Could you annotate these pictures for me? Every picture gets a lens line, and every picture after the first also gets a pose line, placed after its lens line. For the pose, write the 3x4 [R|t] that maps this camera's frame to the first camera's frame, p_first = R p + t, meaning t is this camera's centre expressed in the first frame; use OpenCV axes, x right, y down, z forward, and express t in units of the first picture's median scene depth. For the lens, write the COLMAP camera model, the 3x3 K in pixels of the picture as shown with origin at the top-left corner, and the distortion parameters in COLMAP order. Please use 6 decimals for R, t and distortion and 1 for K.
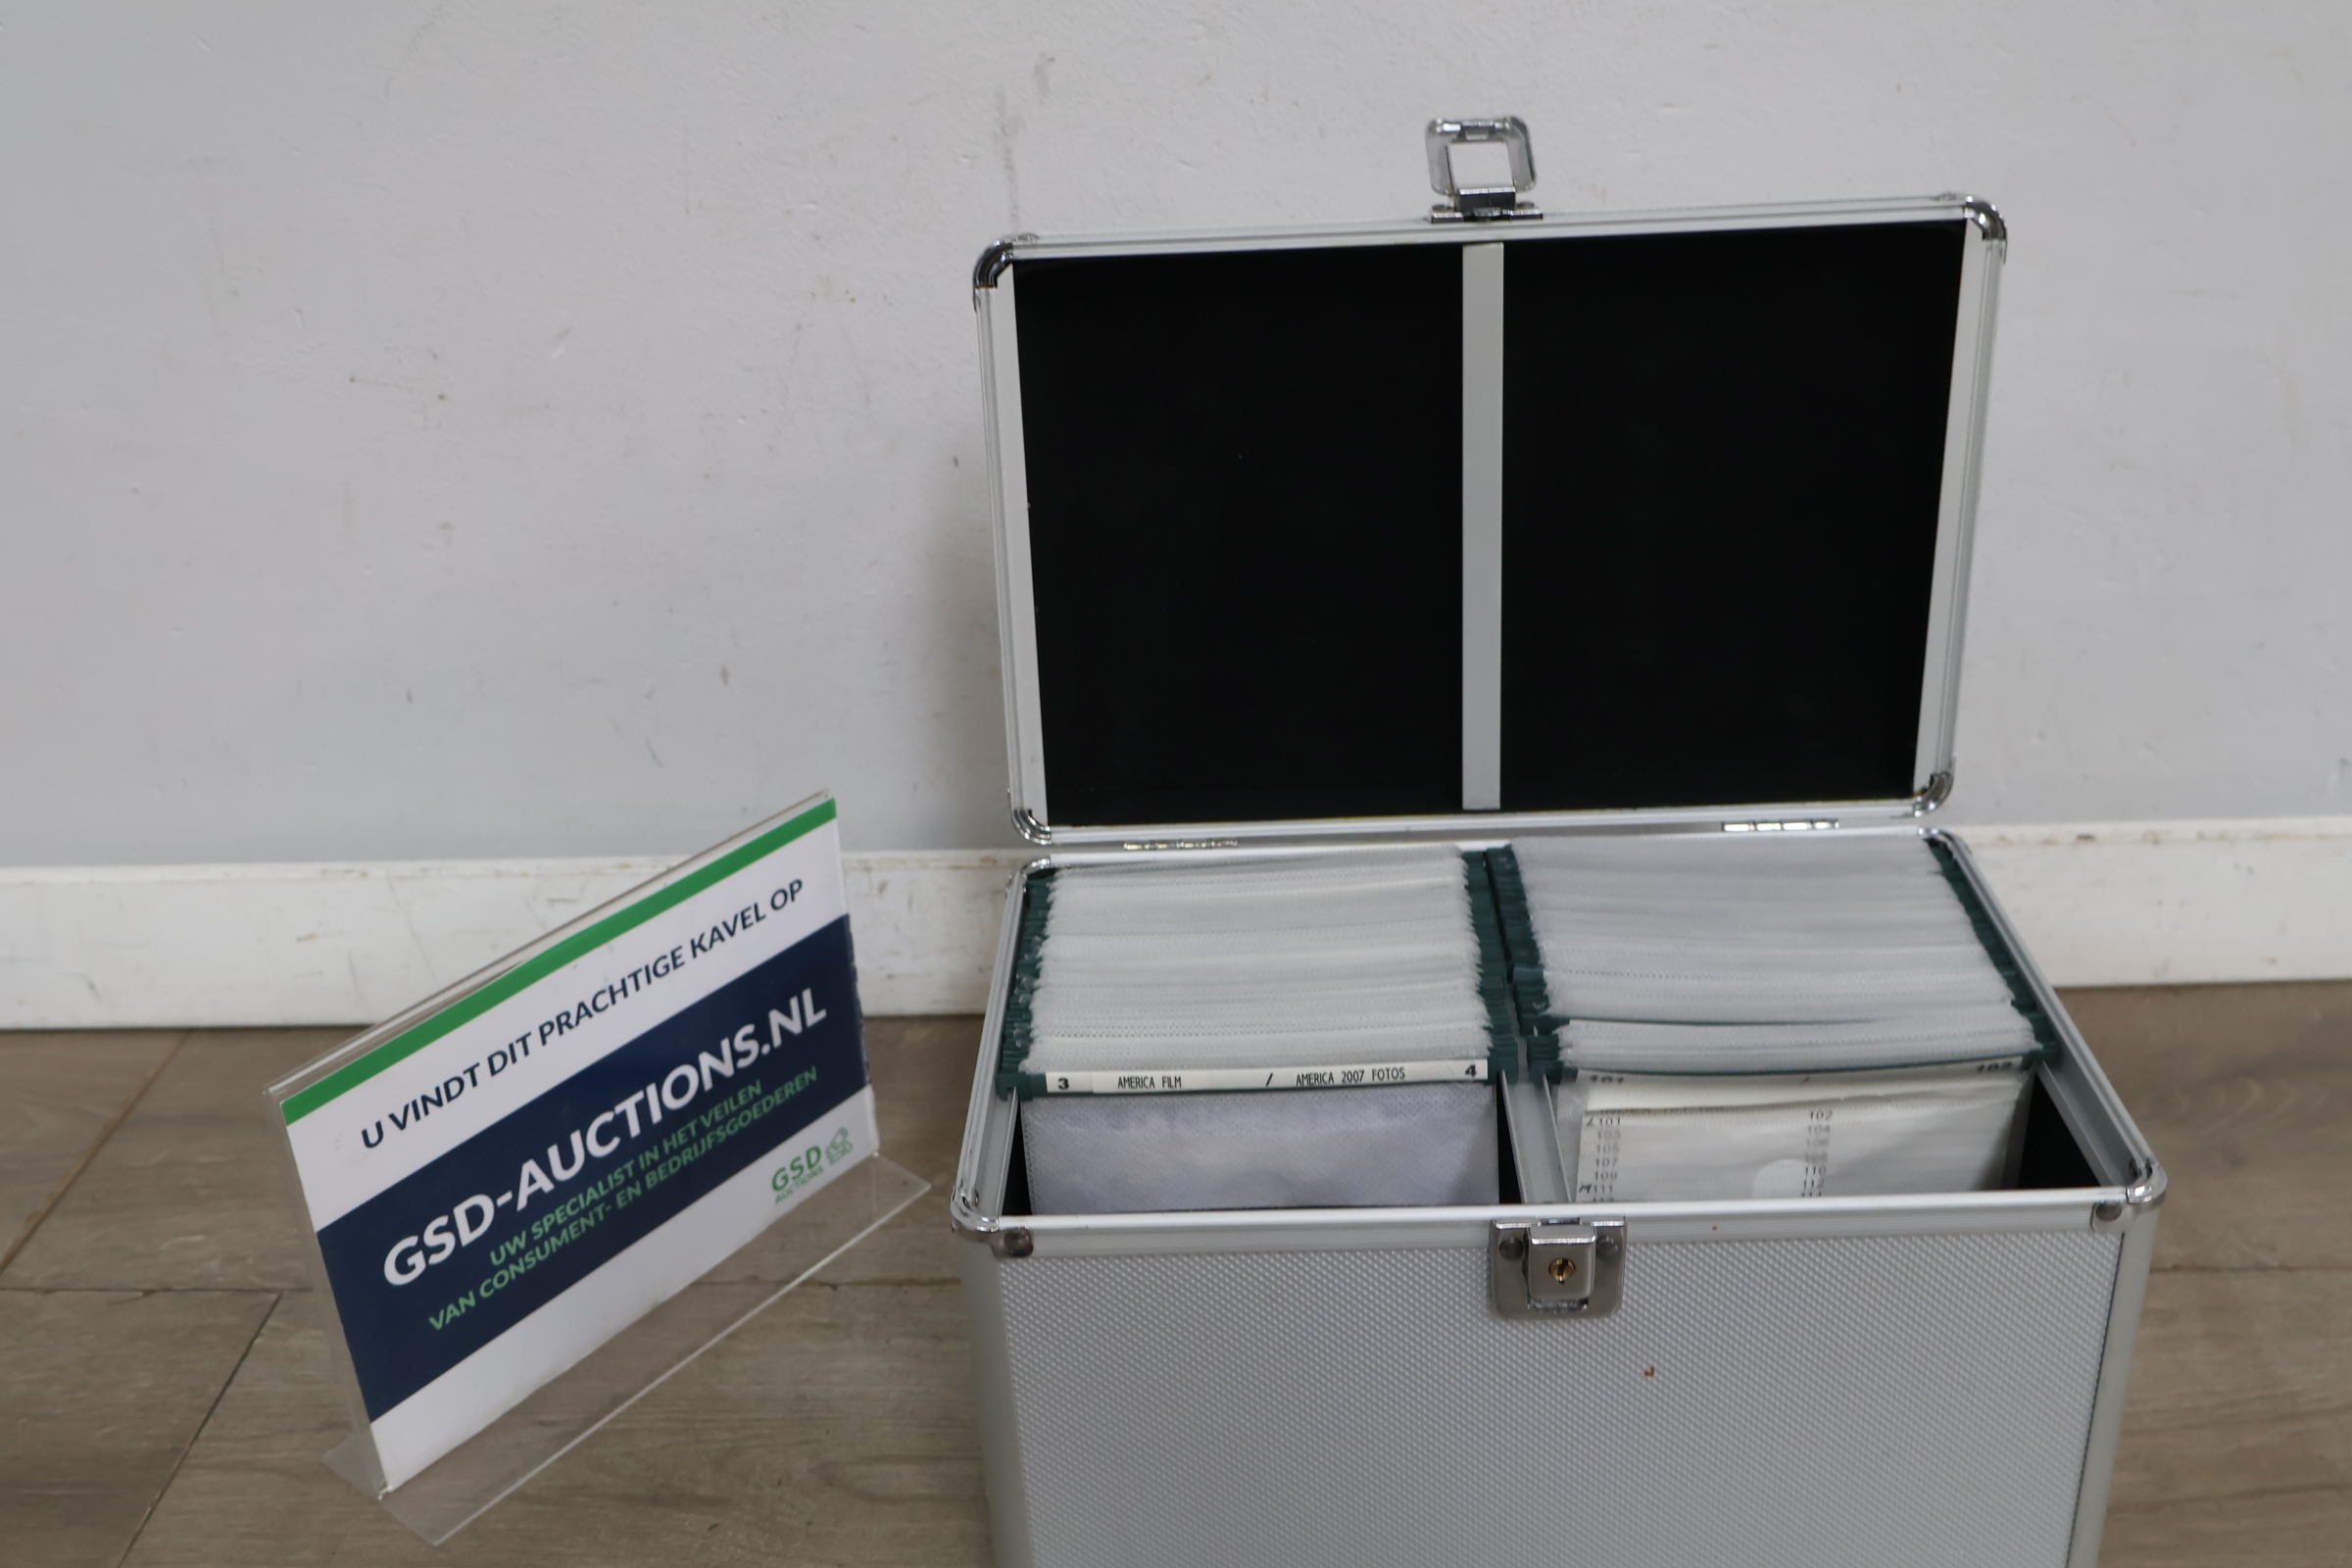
lens RADIAL K [[2303.8, 0, 1179.0], [0, 2303.8, 787.5], [0, 0, 1]] dist [0.008331, 0.000000]
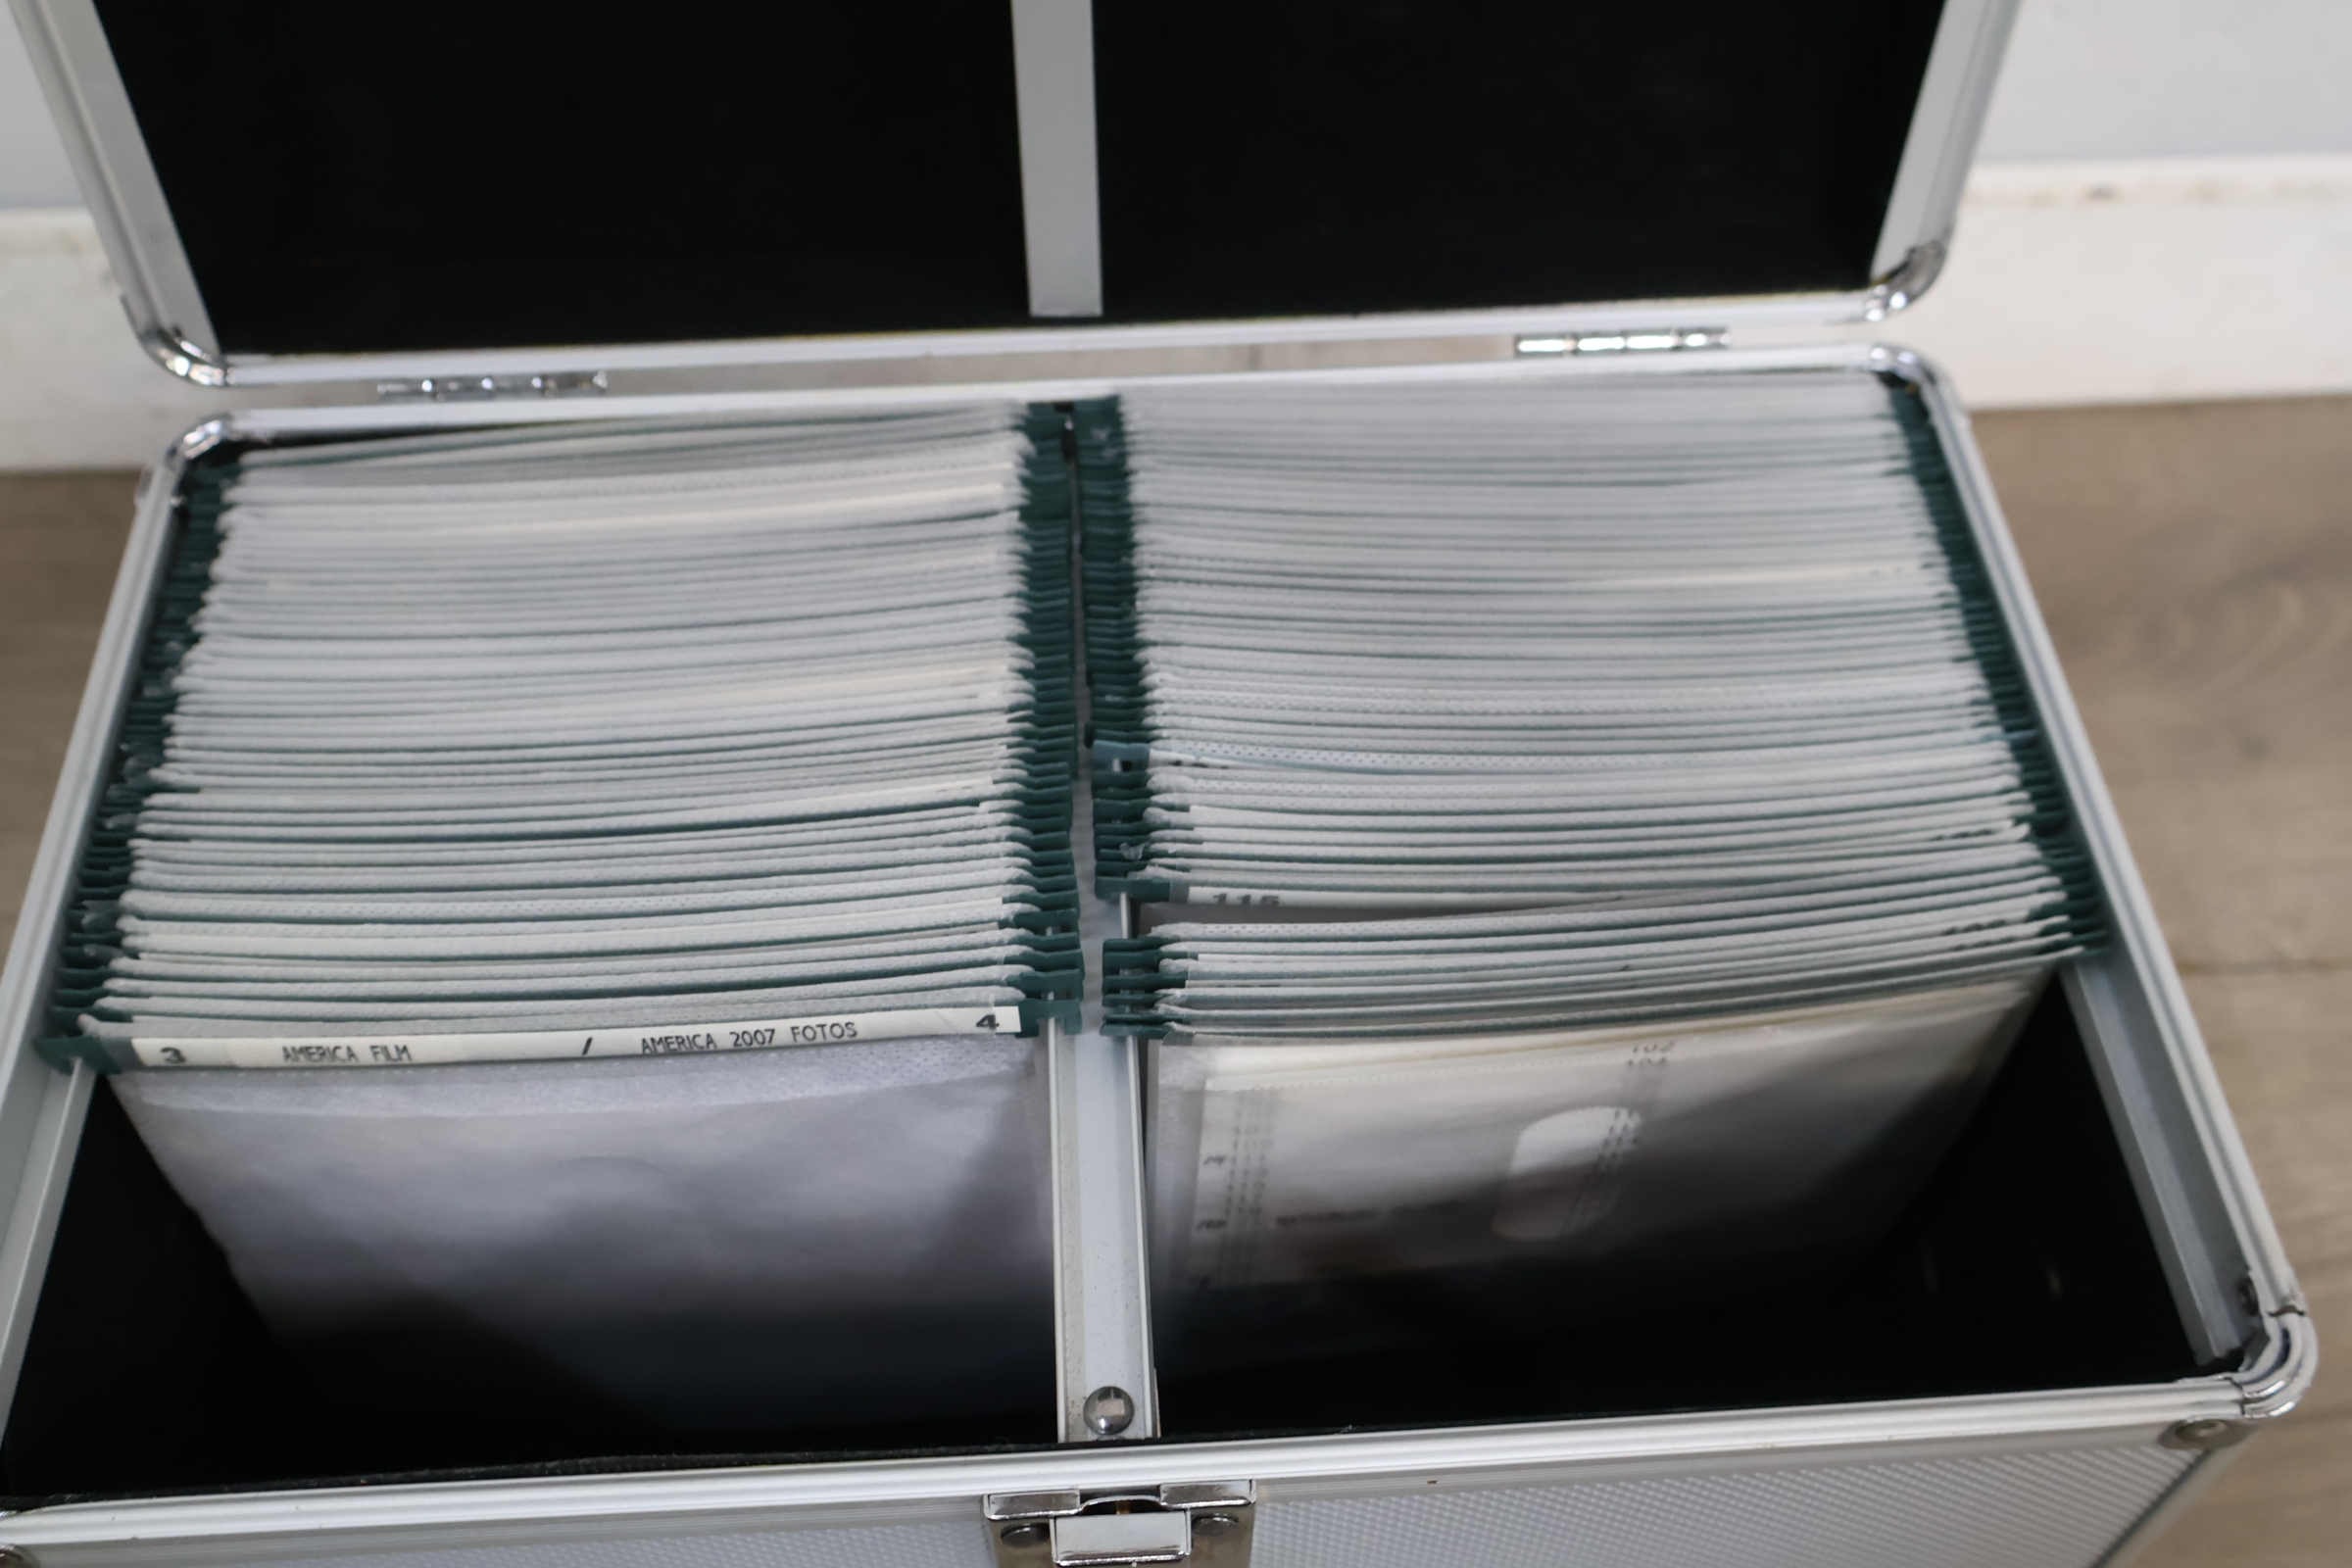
lens RADIAL K [[2303.8, 0, 1179.8], [0, 2303.8, 768.8], [0, 0, 1]] dist [0.008331, 0.000000]
pose [[0.995638, -0.033212, 0.087189, 0.111730], [-0.008065, 0.900365, 0.435060, -0.130269], [-0.092951, -0.433866, 0.896170, 0.500616]]
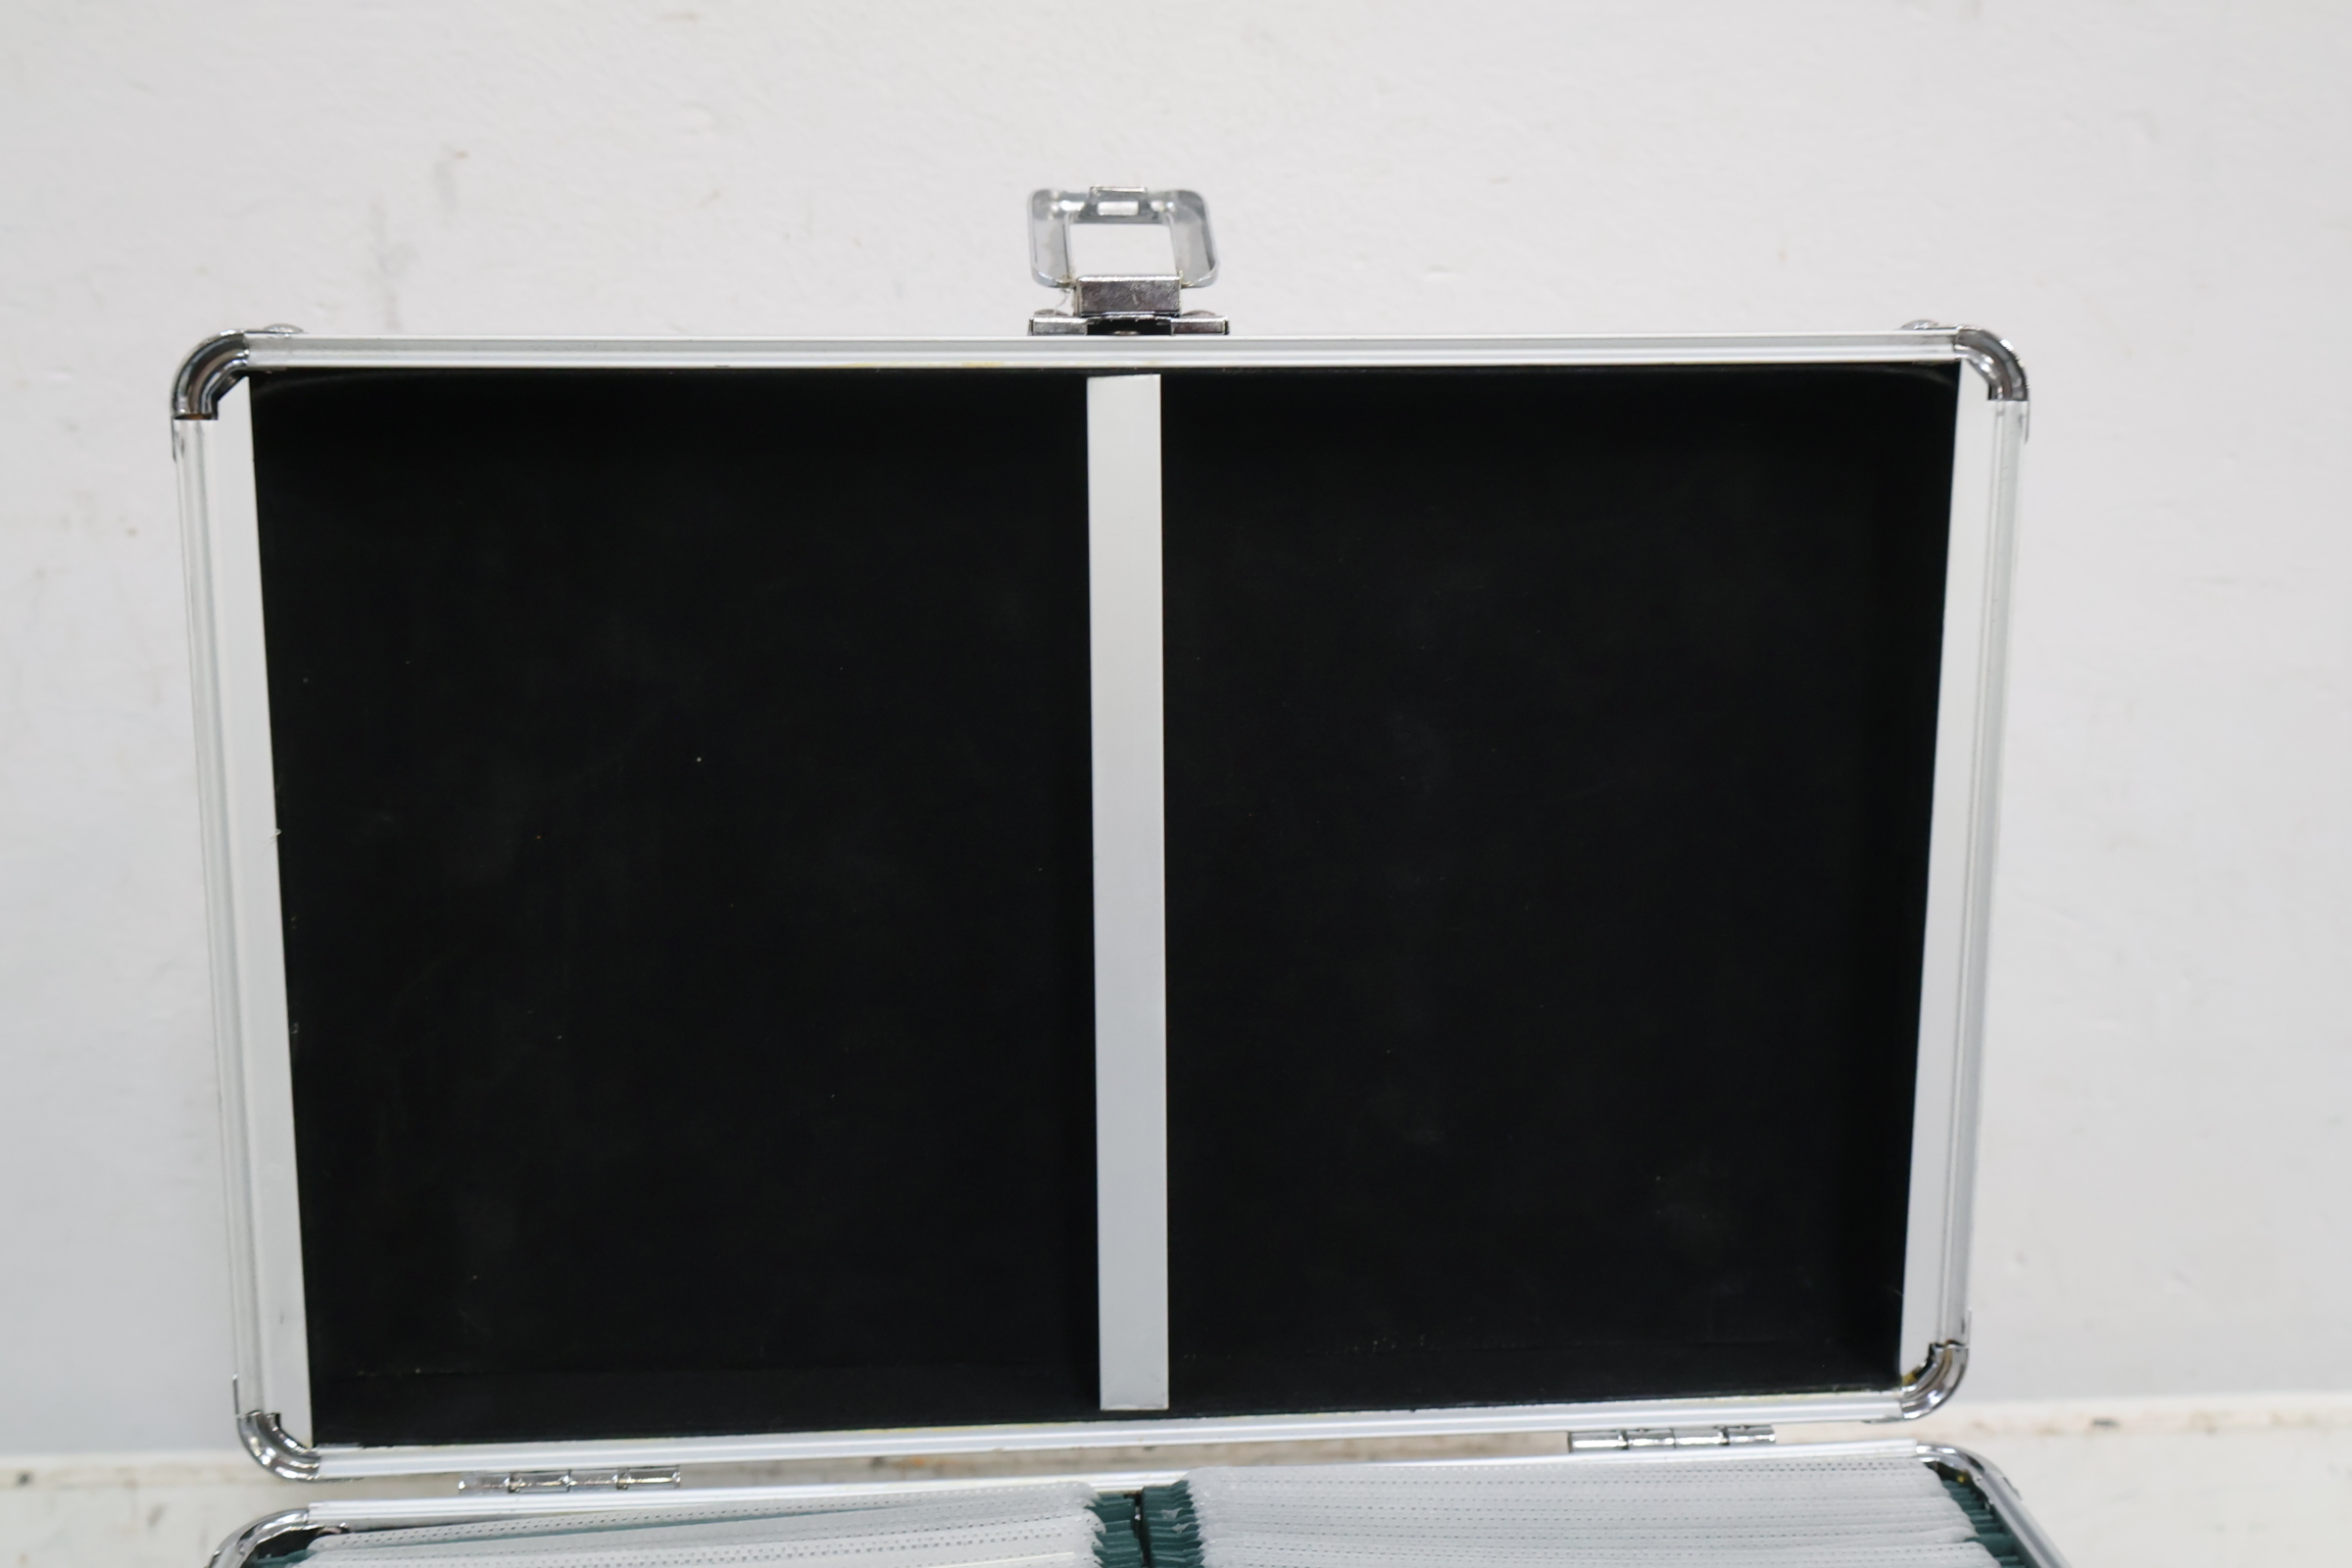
lens RADIAL K [[2303.8, 0, 1169.5], [0, 2303.8, 766.4], [0, 0, 1]] dist [0.008331, 0.000000]
pose [[0.994823, 0.022734, 0.099045, 0.085172], [-0.001022, 0.976844, -0.213951, -0.023258], [-0.101616, 0.212742, 0.971810, 0.453499]]
